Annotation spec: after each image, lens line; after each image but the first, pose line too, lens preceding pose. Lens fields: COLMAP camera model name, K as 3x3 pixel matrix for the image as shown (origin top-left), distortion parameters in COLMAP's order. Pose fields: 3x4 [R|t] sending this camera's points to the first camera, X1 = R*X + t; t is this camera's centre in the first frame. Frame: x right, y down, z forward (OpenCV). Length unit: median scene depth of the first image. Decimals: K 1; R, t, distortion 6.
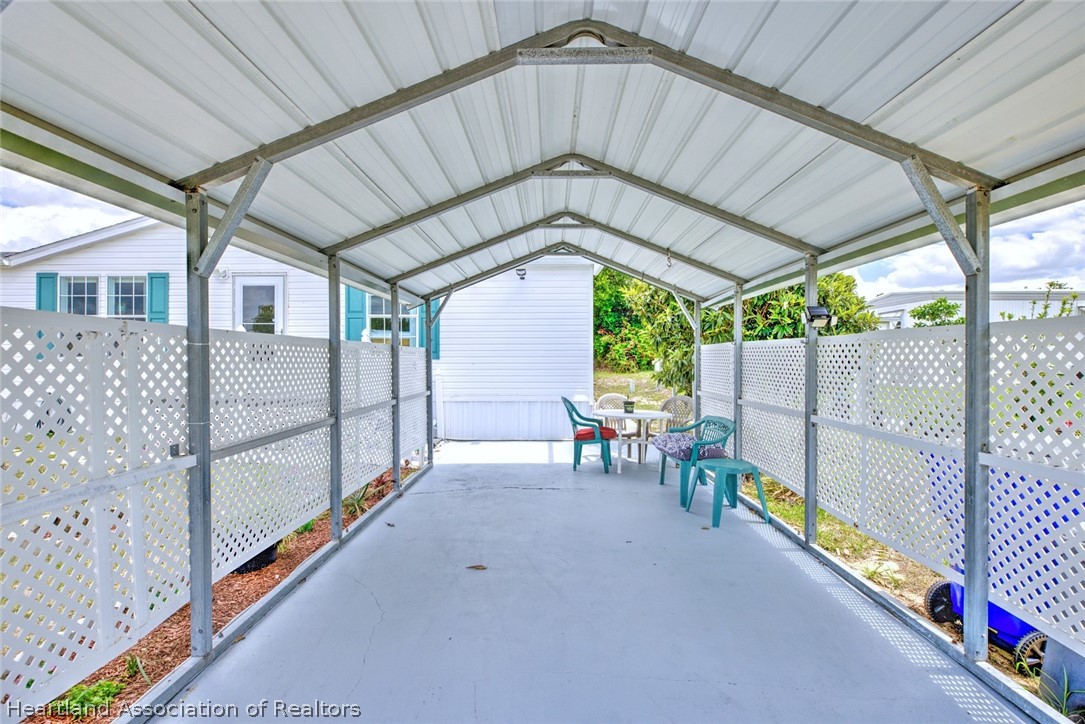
lens RADIAL K [[503.9, 0, 538.9], [0, 503.9, 359.8], [0, 0, 1]] dist [0.000040, -0.000059]
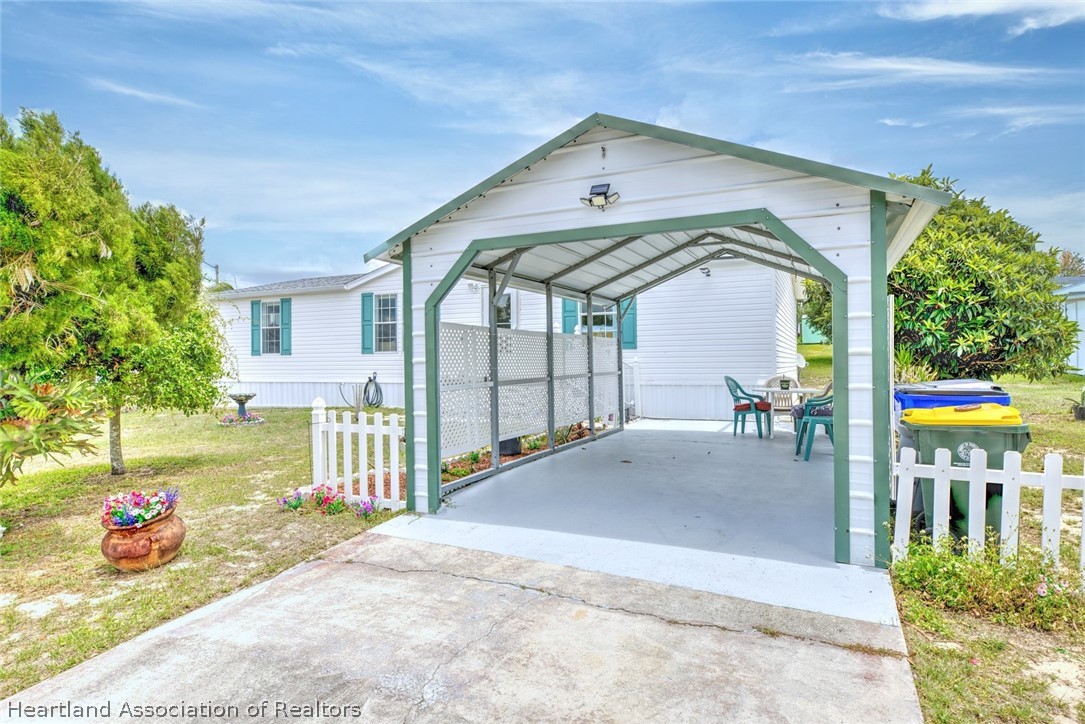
lens RADIAL K [[618.2, 0, 542.5], [0, 618.2, 360.8], [0, 0, 1]] dist [-0.004274, -0.000529]
pose [[0.915359, -0.009008, -0.402538, 0.245458], [0.009946, 0.999951, 0.000240, 0.032918], [0.402516, -0.004223, 0.915403, -0.548802]]
